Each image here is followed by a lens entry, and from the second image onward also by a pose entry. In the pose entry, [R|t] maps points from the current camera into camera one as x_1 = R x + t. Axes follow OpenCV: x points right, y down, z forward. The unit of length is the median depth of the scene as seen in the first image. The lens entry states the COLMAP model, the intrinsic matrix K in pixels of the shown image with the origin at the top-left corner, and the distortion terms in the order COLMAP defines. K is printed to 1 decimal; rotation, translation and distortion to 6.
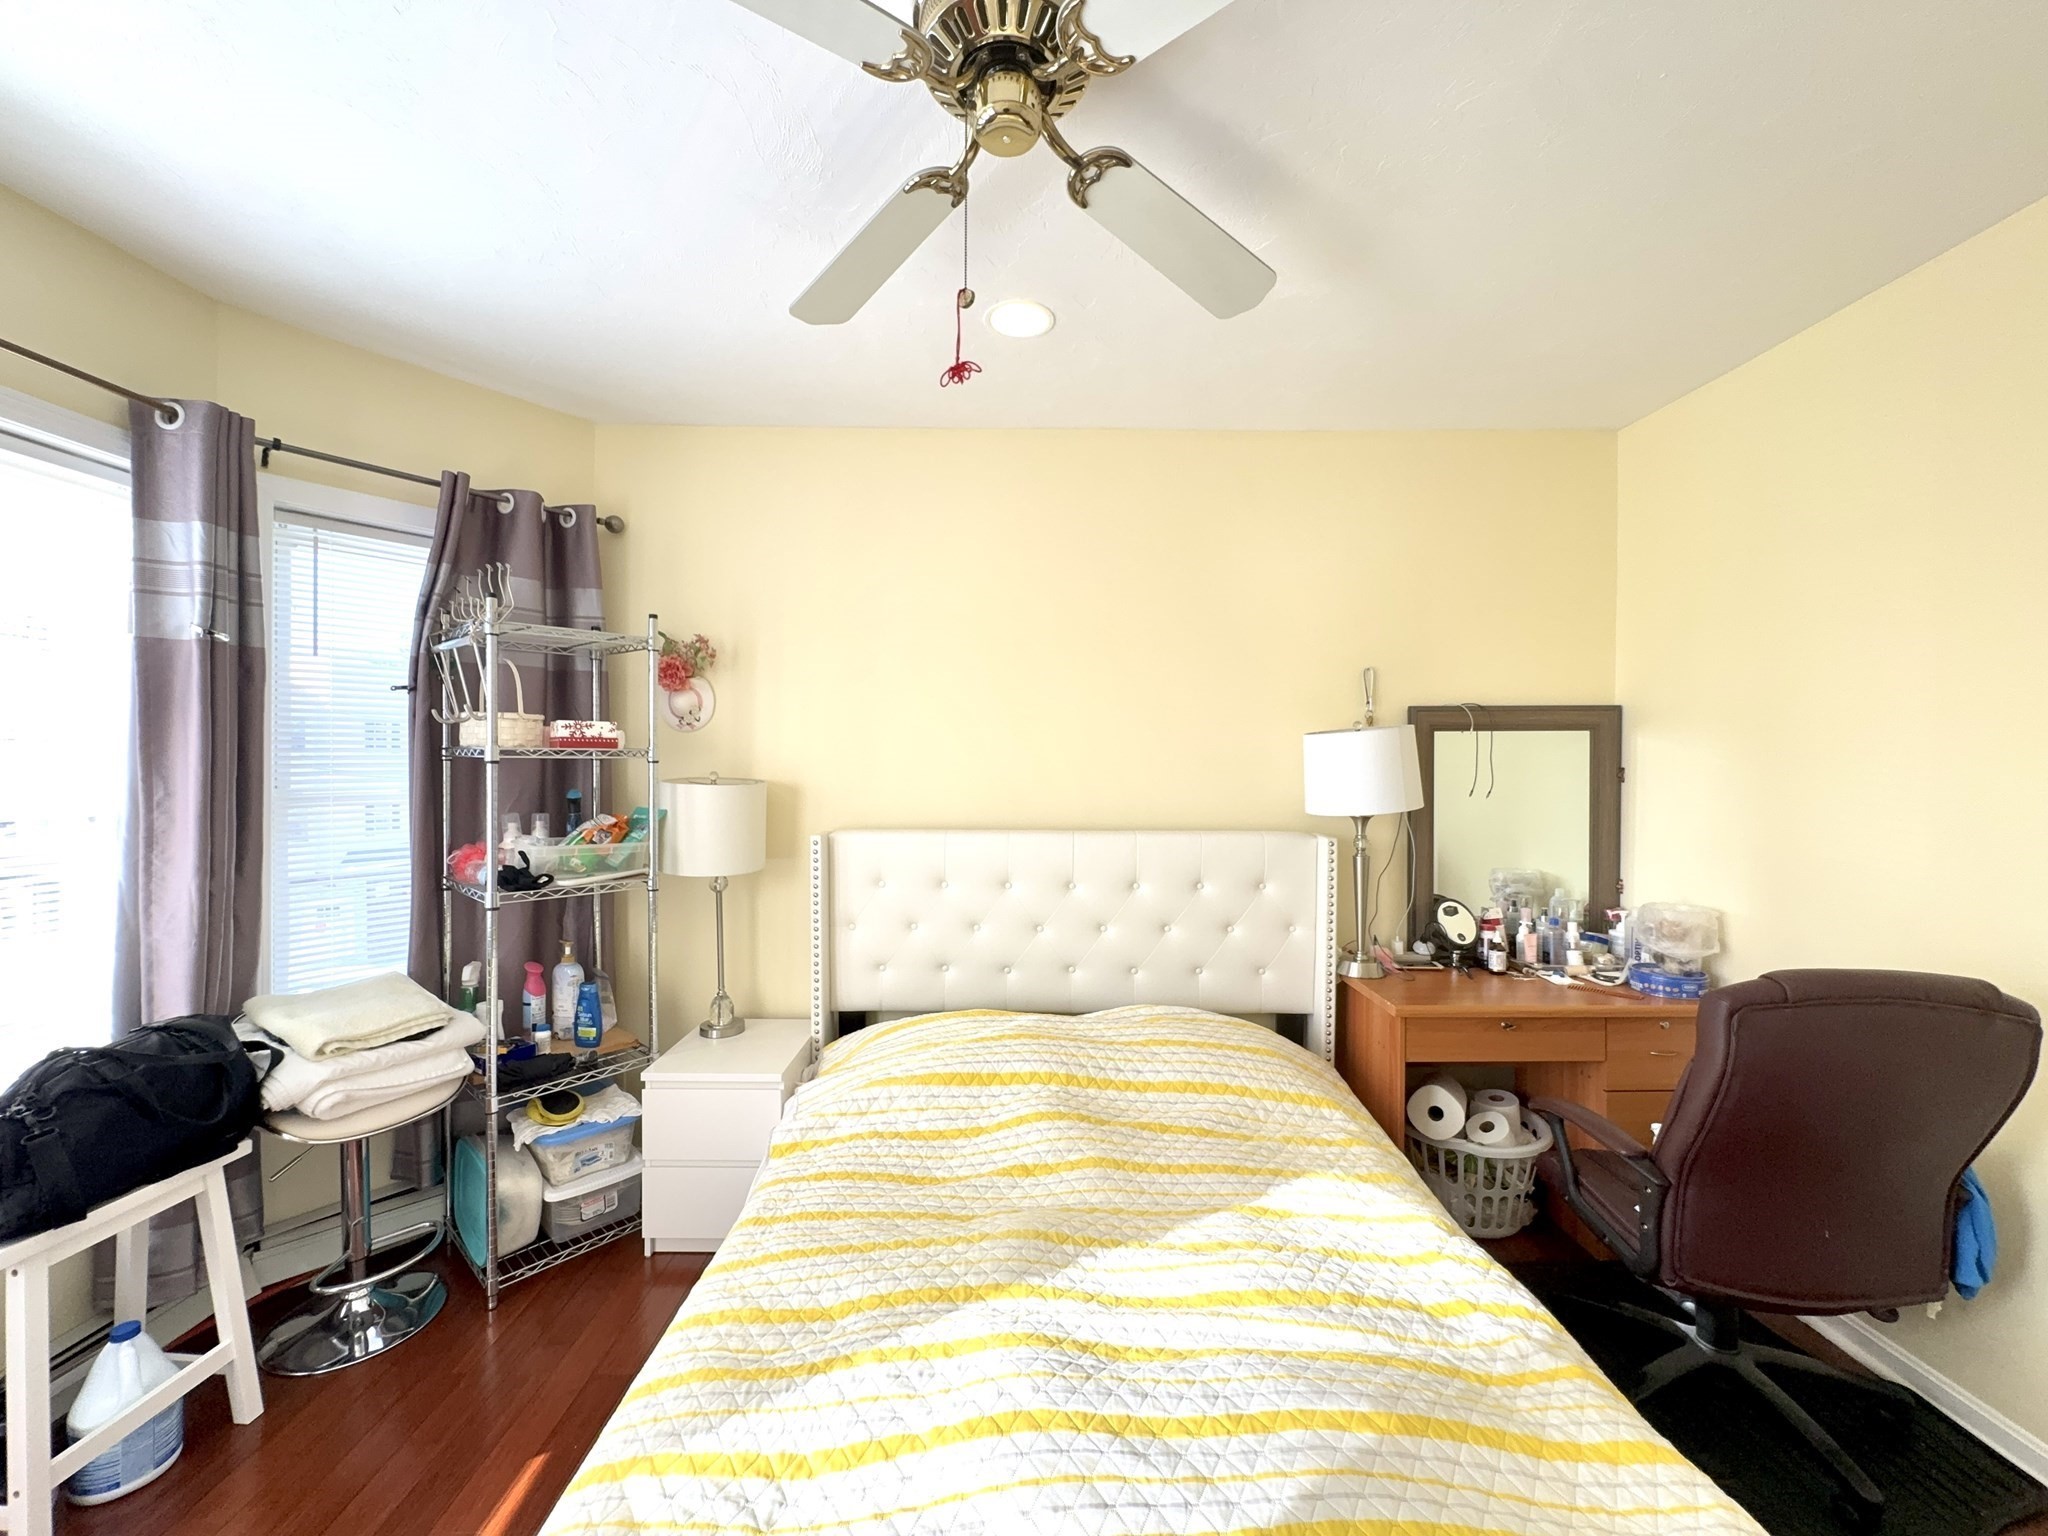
lens RADIAL K [[813.2, 0, 1022.4], [0, 813.2, 764.2], [0, 0, 1]] dist [-0.005304, 0.000094]
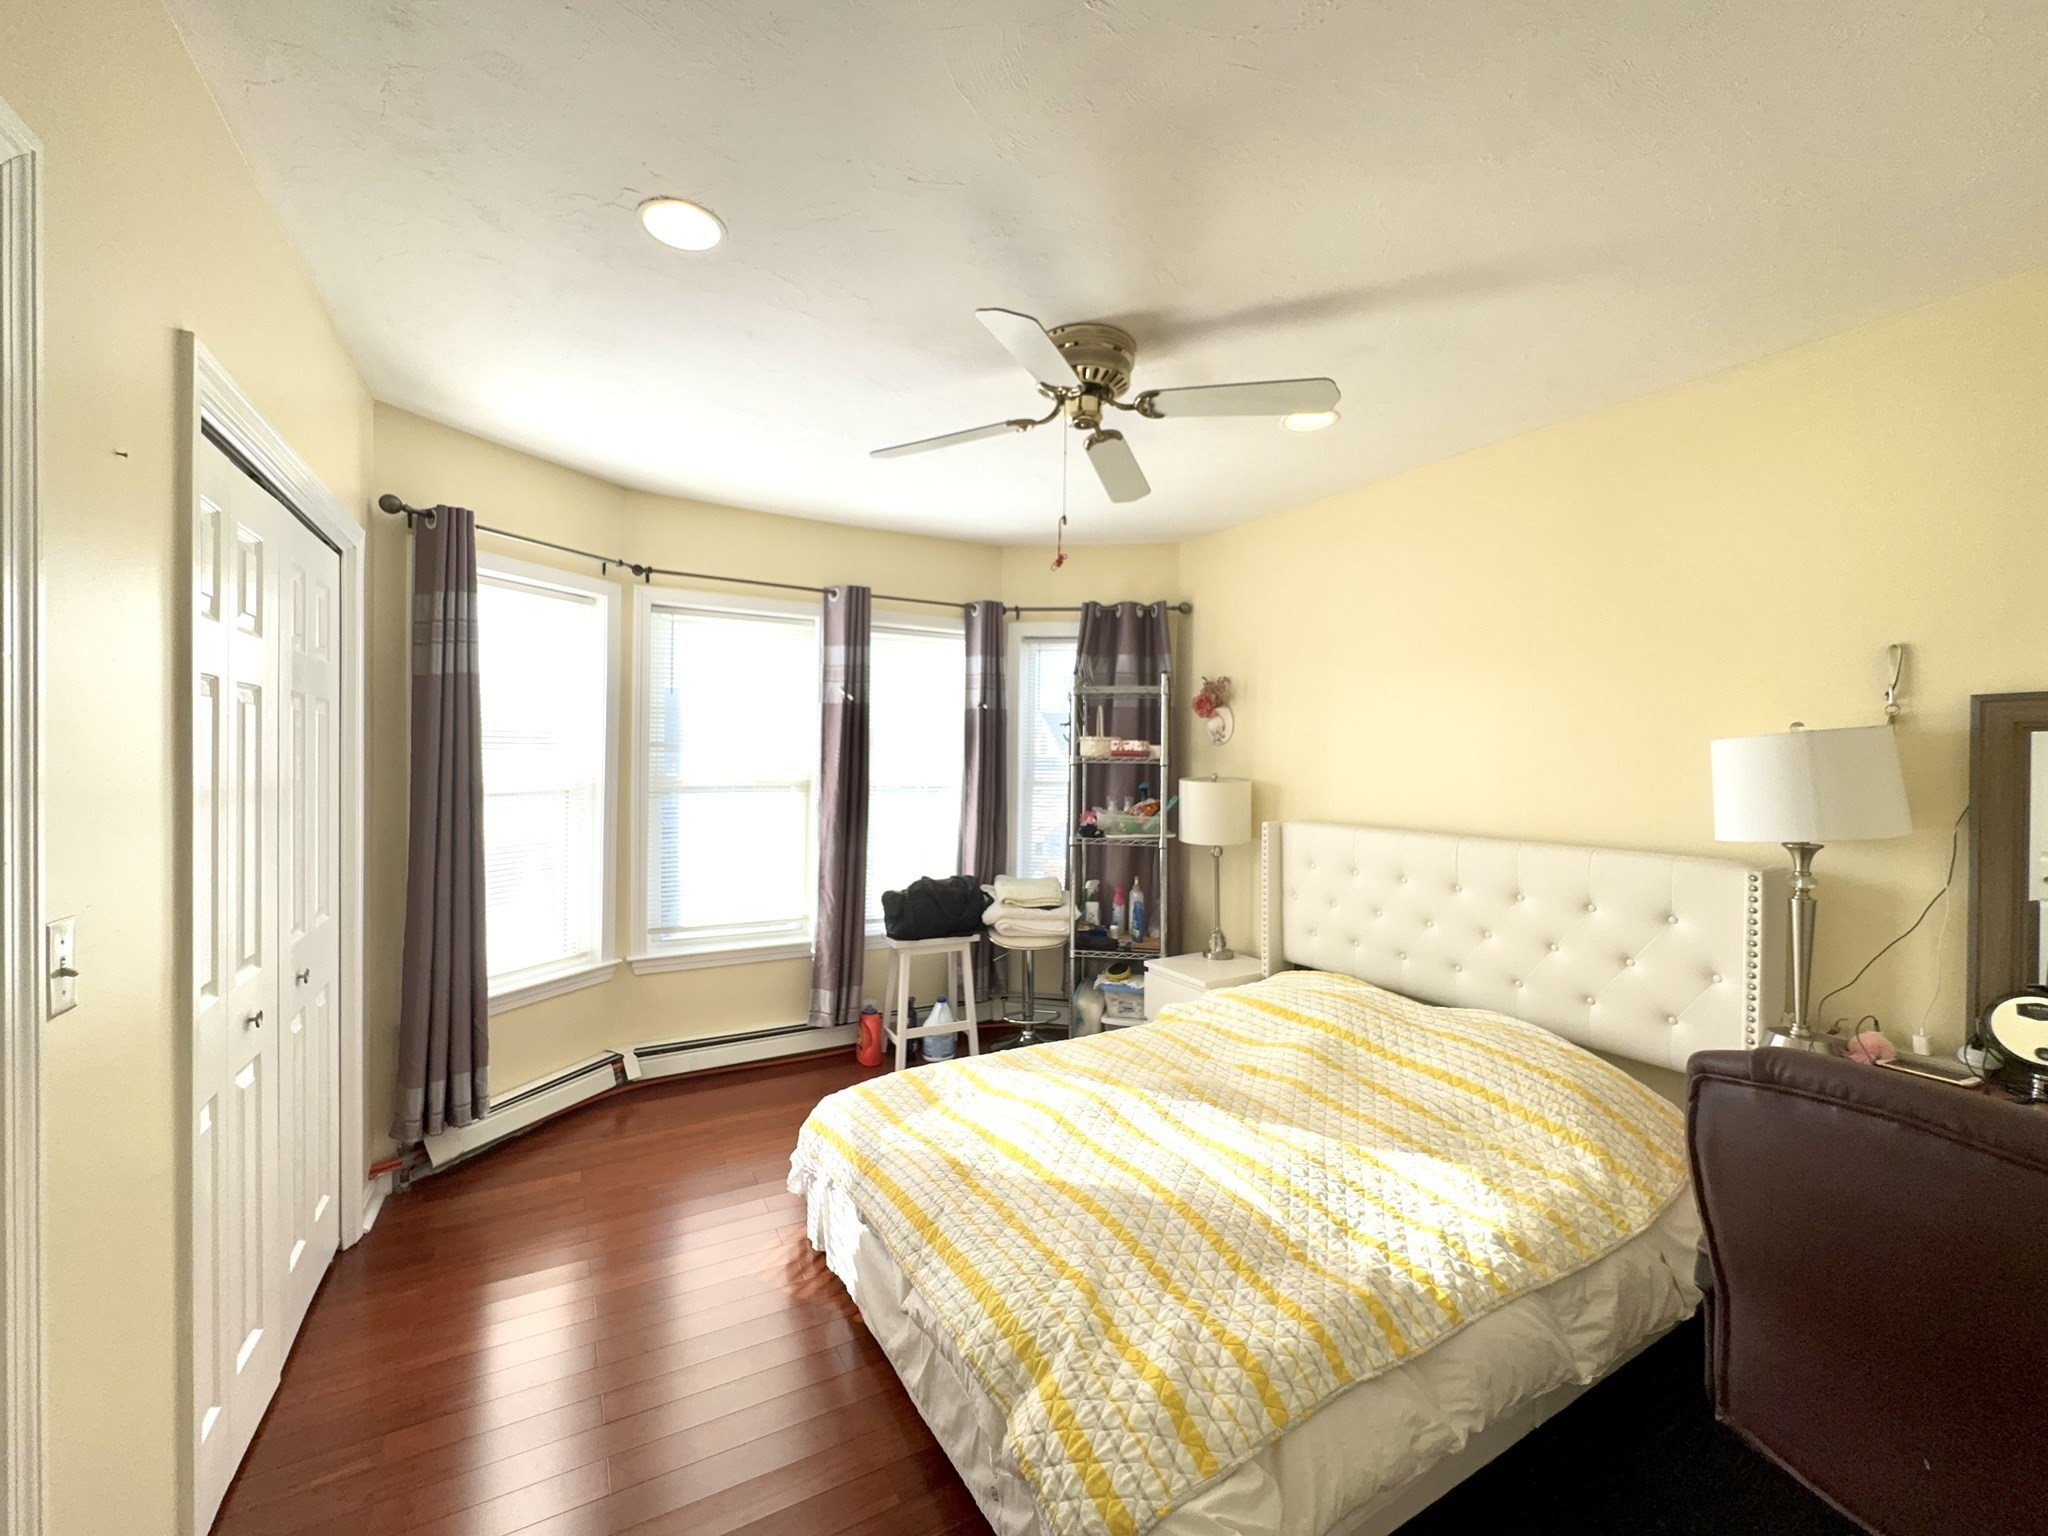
lens RADIAL K [[813.2, 0, 1032.1], [0, 813.2, 764.4], [0, 0, 1]] dist [-0.005304, 0.000094]
pose [[0.511763, 0.009030, -0.859079, 0.764111], [-0.015727, 0.999876, 0.001141, -0.003603], [0.858982, 0.012927, 0.511842, -0.011965]]
